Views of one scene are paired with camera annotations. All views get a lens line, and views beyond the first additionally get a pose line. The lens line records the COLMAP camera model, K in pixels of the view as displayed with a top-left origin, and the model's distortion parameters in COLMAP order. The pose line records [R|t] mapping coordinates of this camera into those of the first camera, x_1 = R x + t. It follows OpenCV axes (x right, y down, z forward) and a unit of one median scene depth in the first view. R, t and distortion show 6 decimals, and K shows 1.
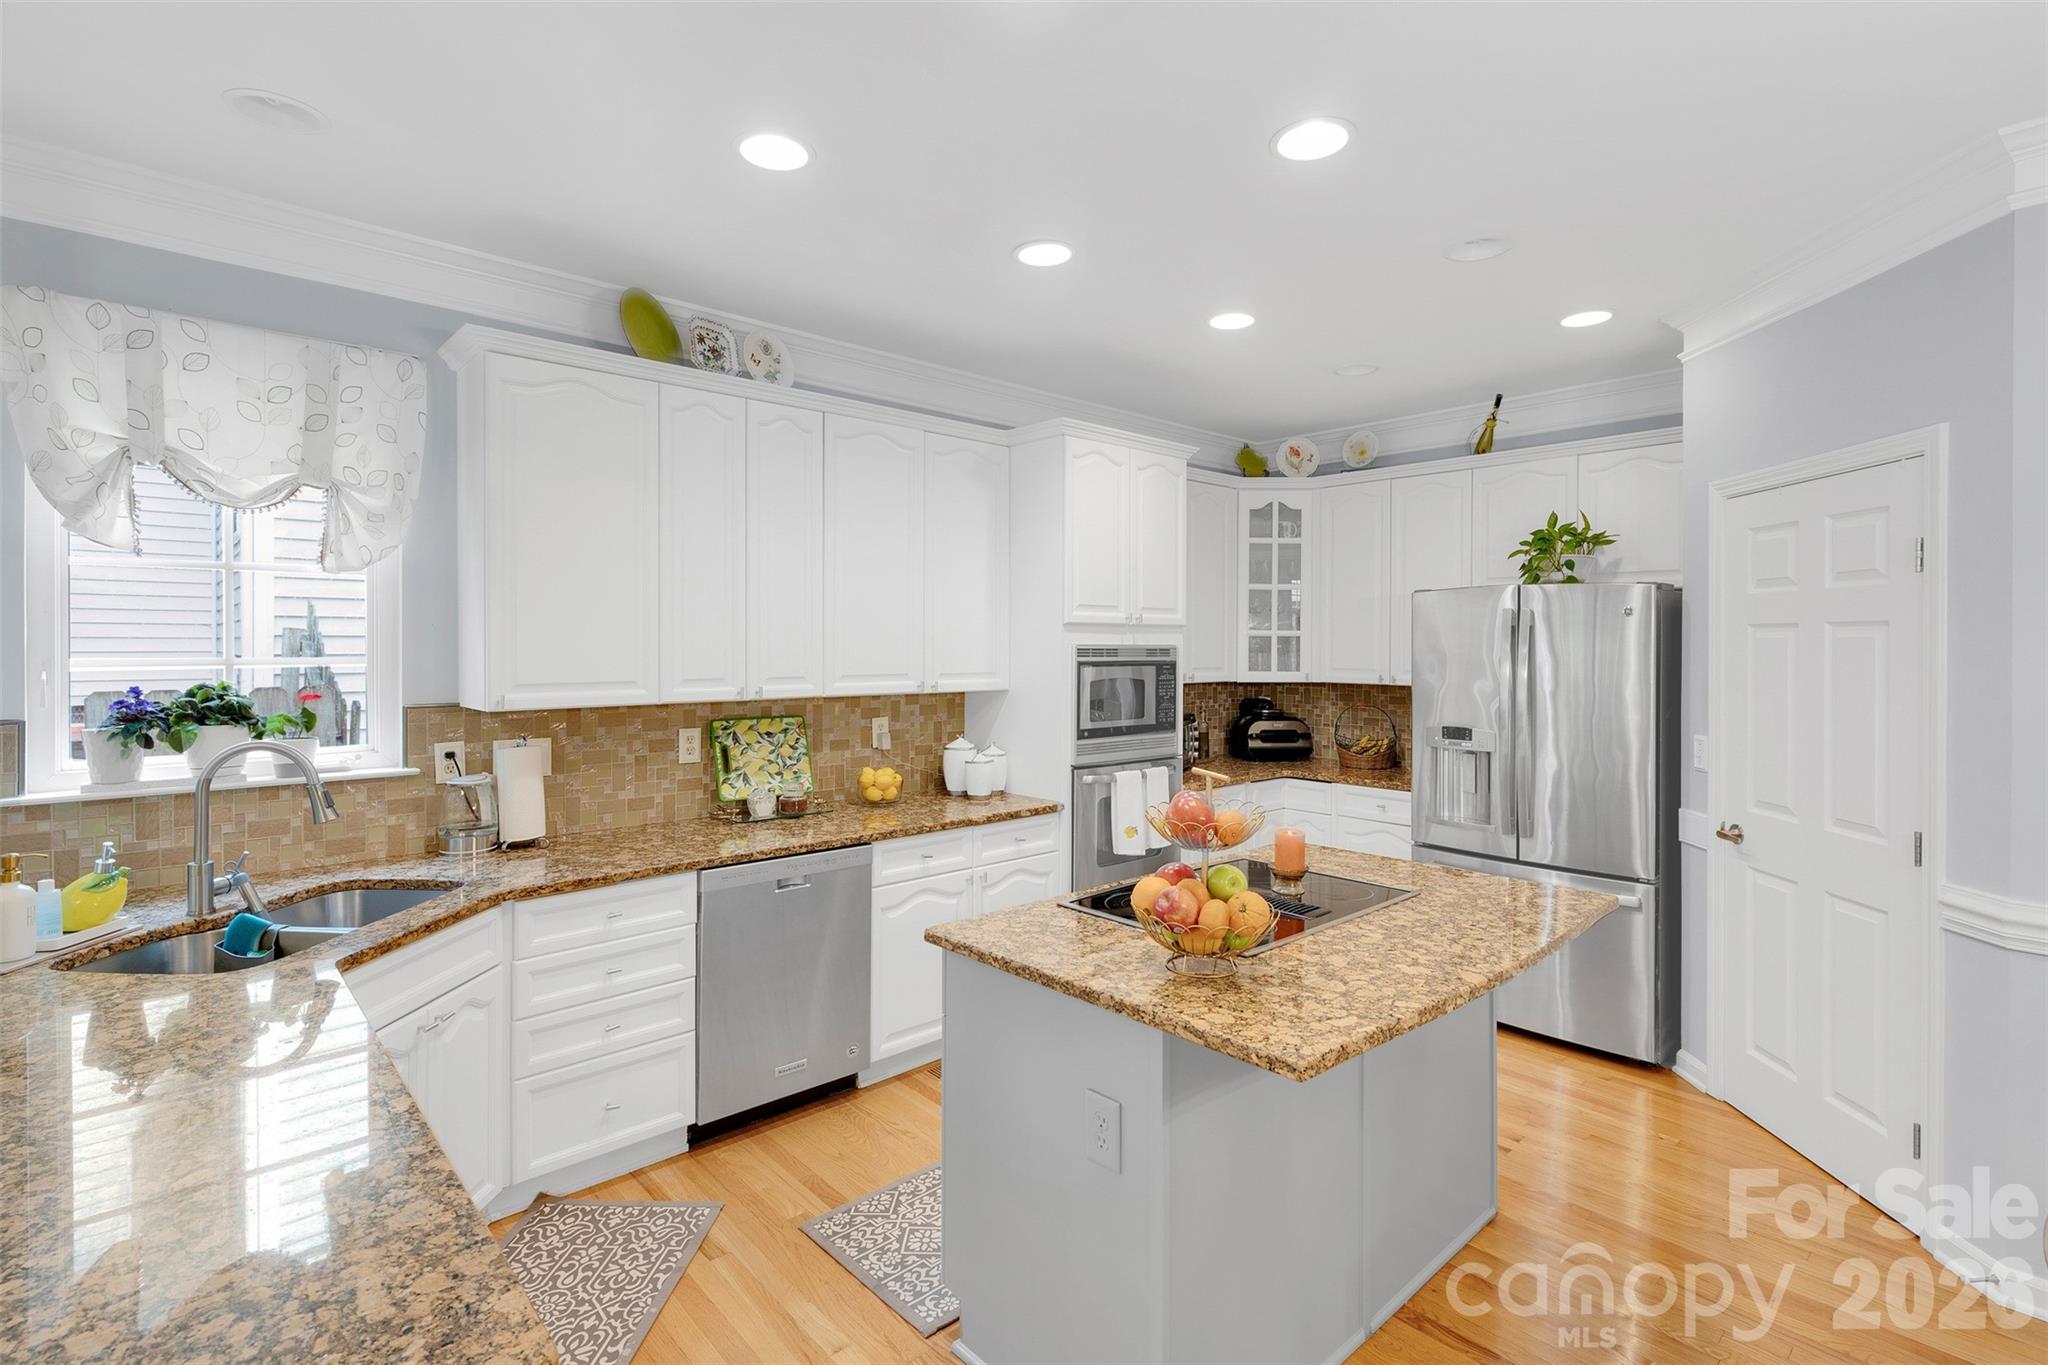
lens RADIAL K [[967.4, 0, 1120.7], [0, 967.4, 652.6], [0, 0, 1]] dist [0.005395, -0.003849]
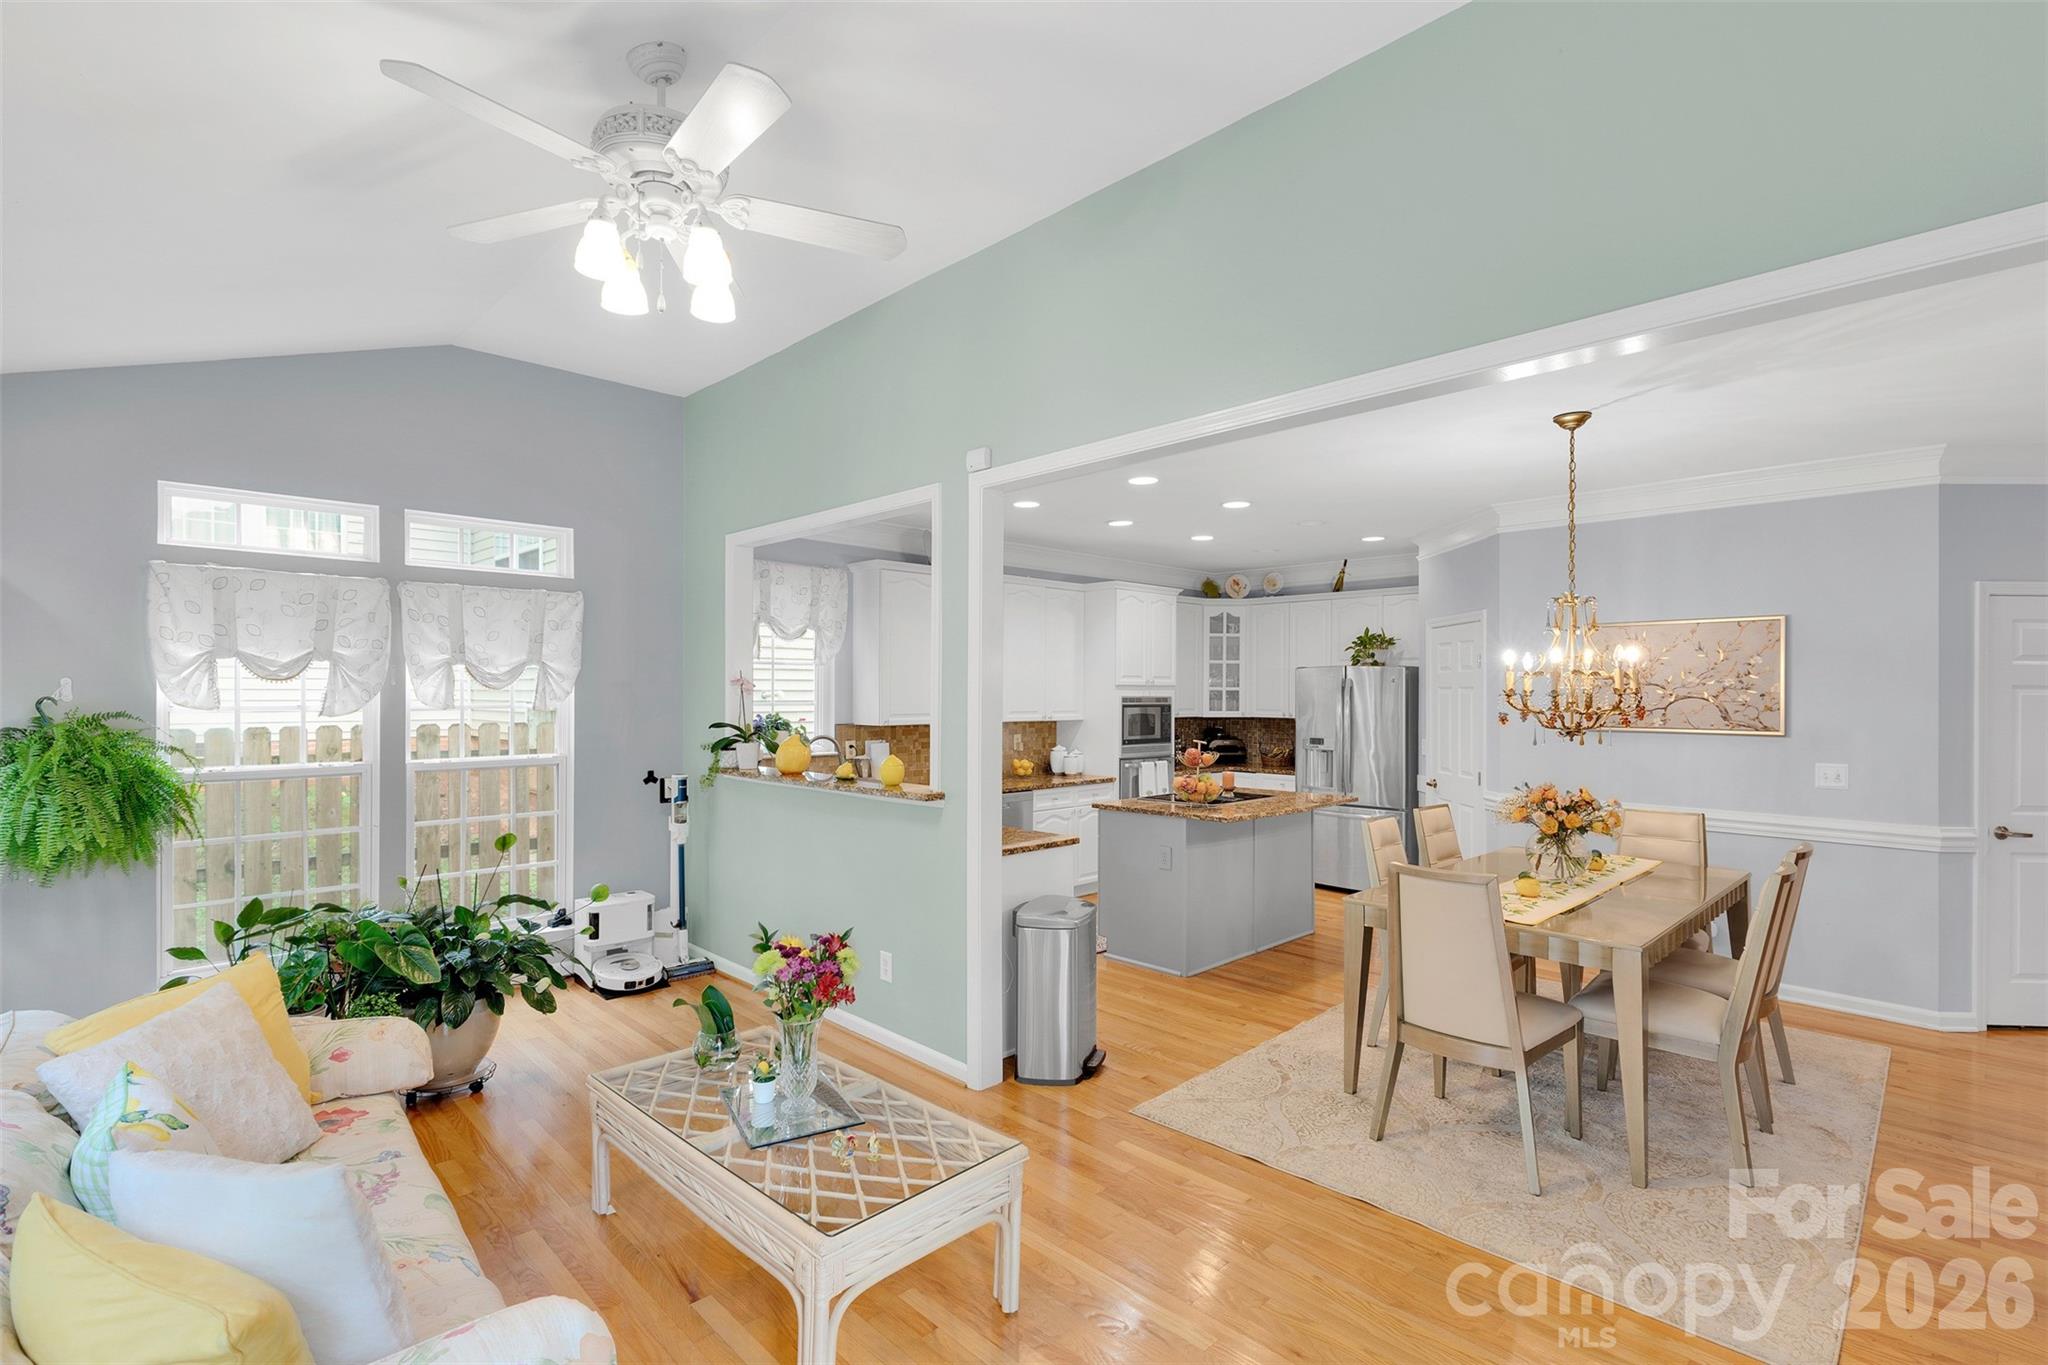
lens RADIAL K [[967.4, 0, 1091.8], [0, 967.4, 687.1], [0, 0, 1]] dist [0.005395, -0.003849]
pose [[0.999867, 0.000667, 0.016271, -0.149064], [-0.000451, 0.999912, -0.013242, -0.000414], [-0.016279, 0.013233, 0.999780, -1.020383]]
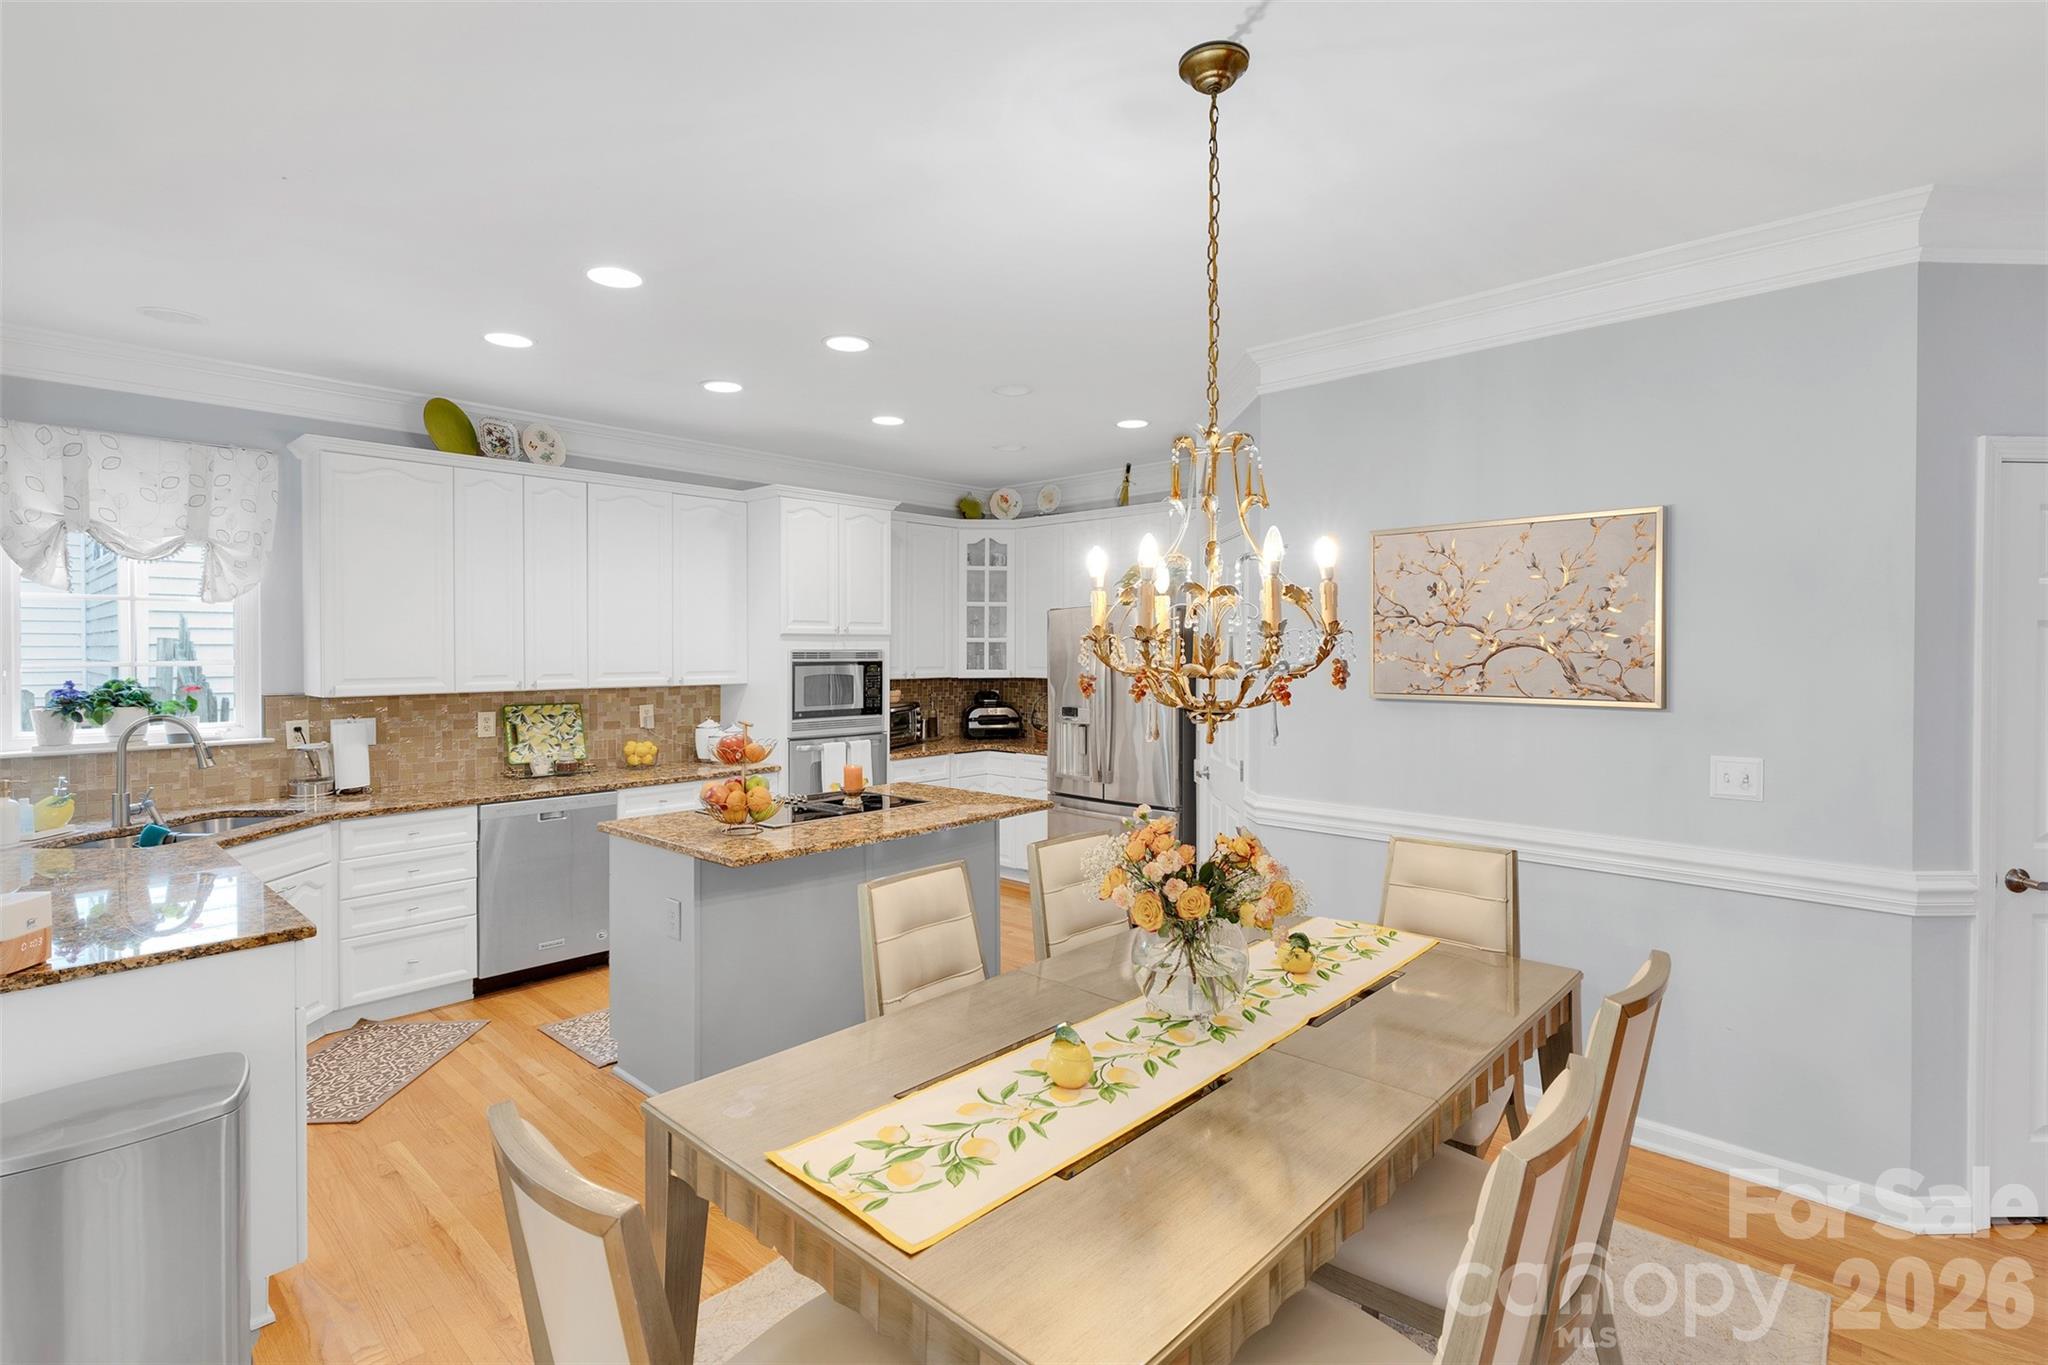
lens RADIAL K [[967.4, 0, 1126.2], [0, 967.4, 658.0], [0, 0, 1]] dist [0.005395, -0.003849]
pose [[0.996656, -0.004789, 0.081568, 0.340932], [0.004618, 0.999987, 0.002296, 0.002896], [-0.081578, -0.001912, 0.996665, -0.436267]]
